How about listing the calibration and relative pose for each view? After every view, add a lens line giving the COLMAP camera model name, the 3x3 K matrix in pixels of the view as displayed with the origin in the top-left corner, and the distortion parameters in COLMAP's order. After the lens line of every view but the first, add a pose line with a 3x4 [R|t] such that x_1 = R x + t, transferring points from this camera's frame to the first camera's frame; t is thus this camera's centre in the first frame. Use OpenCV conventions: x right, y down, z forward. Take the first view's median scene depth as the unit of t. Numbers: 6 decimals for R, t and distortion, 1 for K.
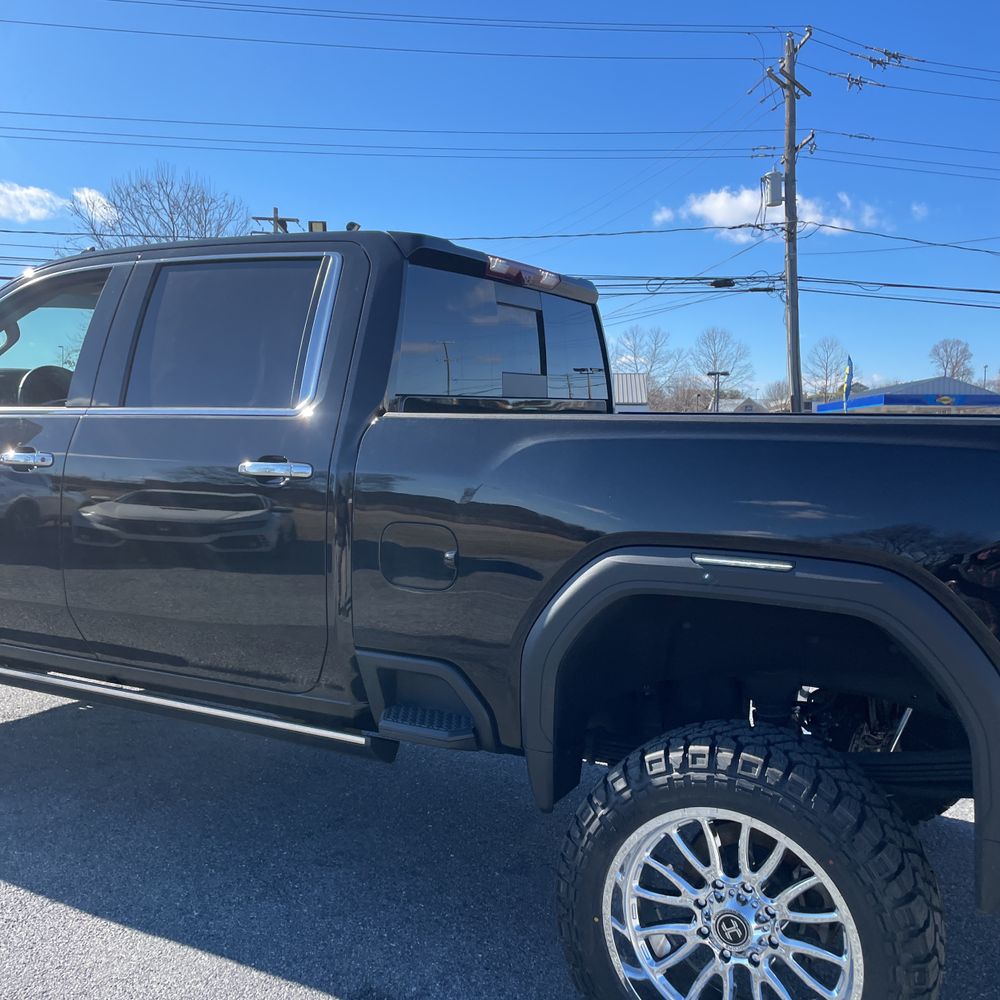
lens RADIAL K [[1026.7, 0, 497.2], [0, 1026.7, 505.3], [0, 0, 1]] dist [0.041039, 0.000000]
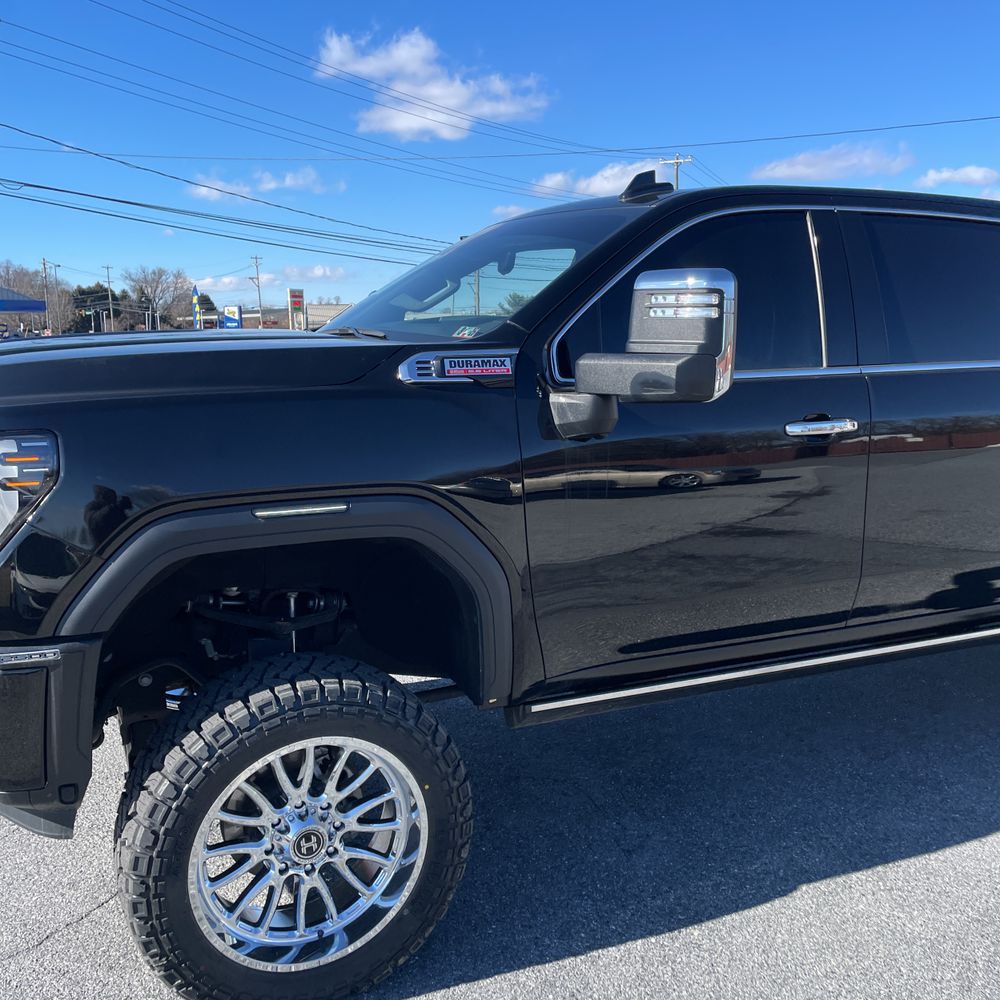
lens RADIAL K [[1026.7, 0, 492.1], [0, 1026.7, 500.0], [0, 0, 1]] dist [0.041039, 0.000000]
pose [[0.604954, -0.147358, 0.782506, -0.158746], [0.079368, 0.988992, 0.124883, -0.013720], [-0.792295, -0.013443, 0.609990, 0.080663]]
